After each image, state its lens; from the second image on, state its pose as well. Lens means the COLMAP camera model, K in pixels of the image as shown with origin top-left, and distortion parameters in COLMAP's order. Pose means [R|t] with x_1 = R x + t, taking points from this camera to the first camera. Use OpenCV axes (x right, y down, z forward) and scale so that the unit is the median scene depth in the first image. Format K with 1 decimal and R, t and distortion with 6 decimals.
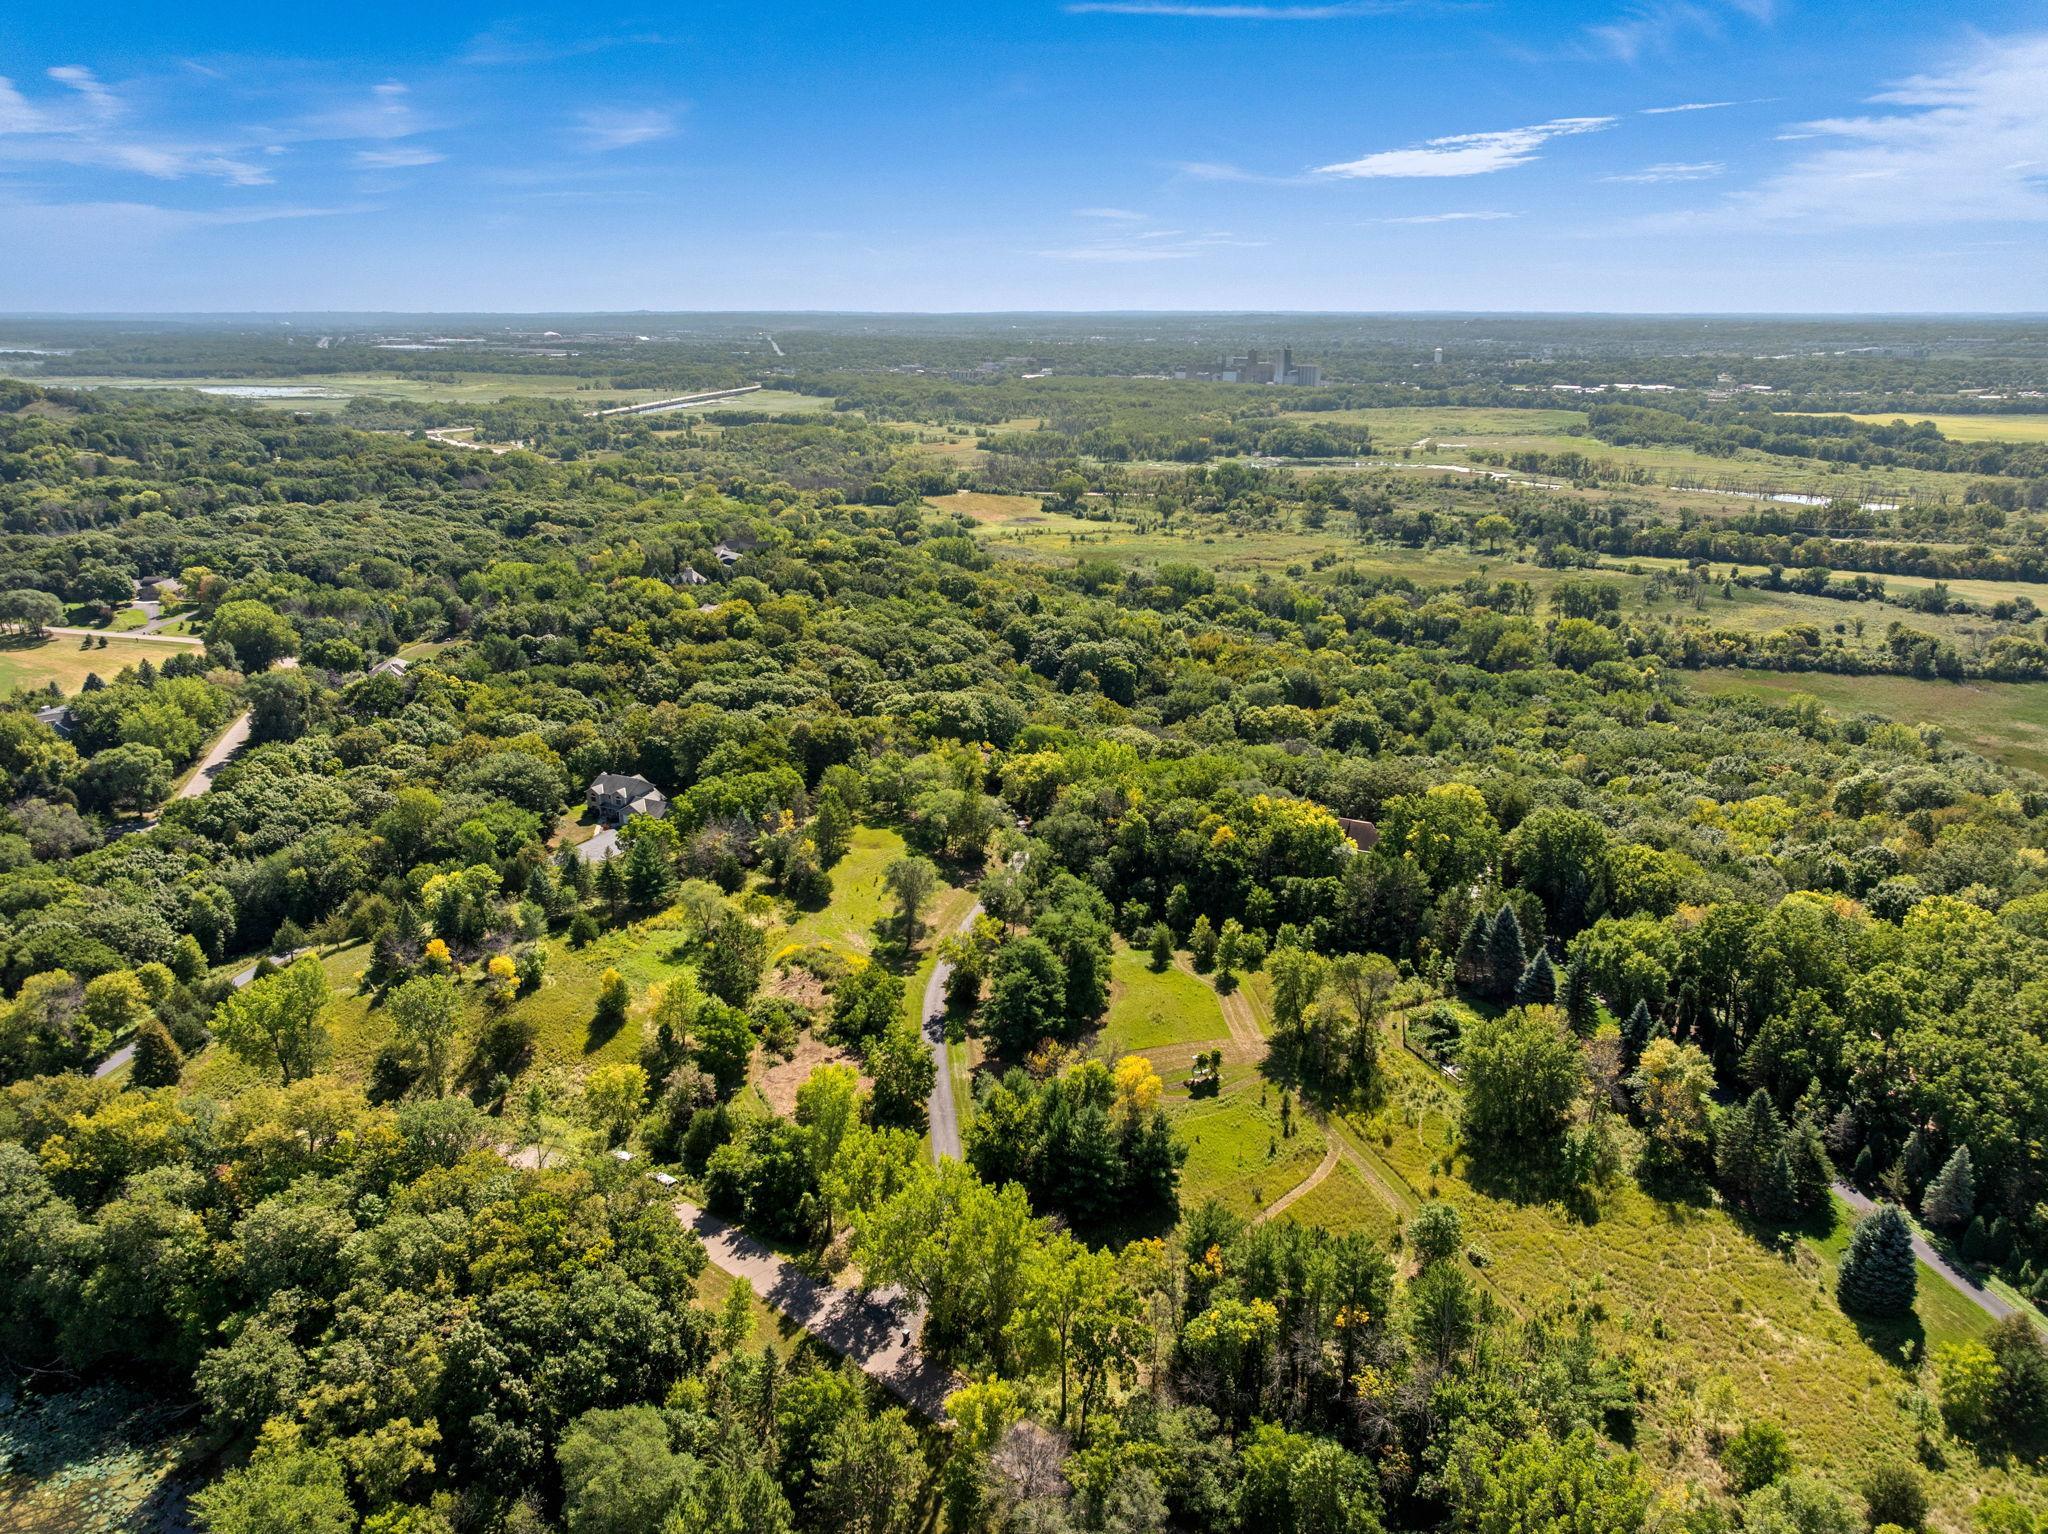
lens RADIAL K [[1415.0, 0, 1024.0], [0, 1415.0, 767.0], [0, 0, 1]] dist [-0.002631, -0.006911]
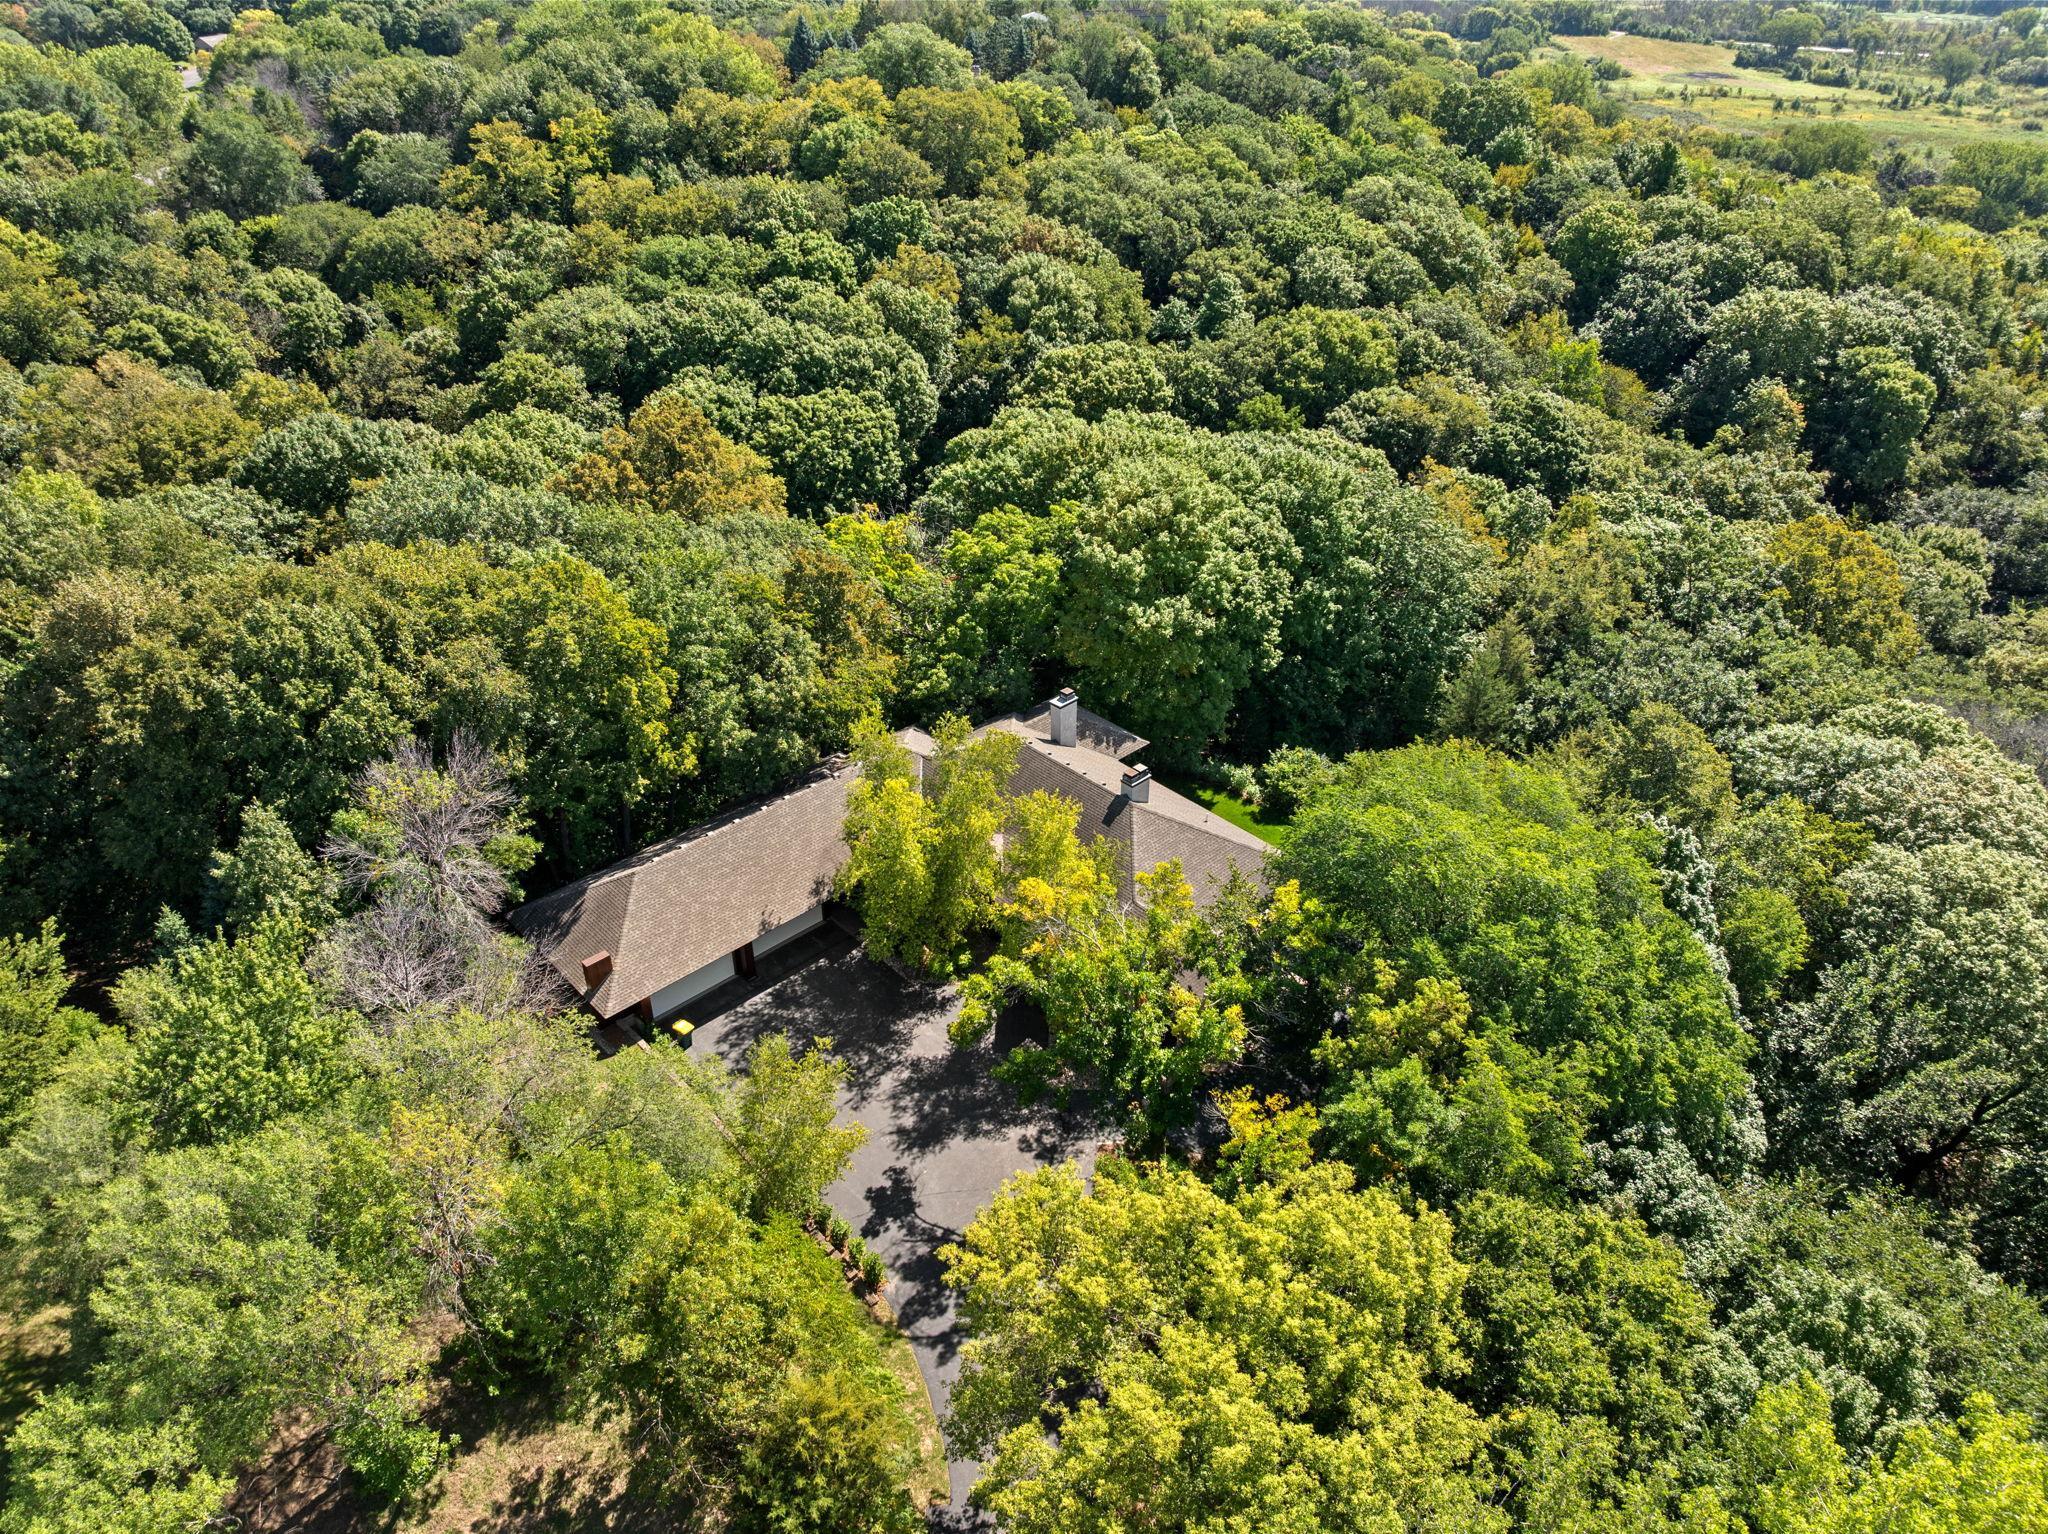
lens RADIAL K [[1507.4, 0, 1024.0], [0, 1507.4, 767.0], [0, 0, 1]] dist [-0.044583, 0.002860]
pose [[0.919281, 0.213493, -0.330671, 0.011956], [-0.124246, 0.954559, 0.270888, -0.036444], [0.373478, -0.207937, 0.904033, 0.408521]]
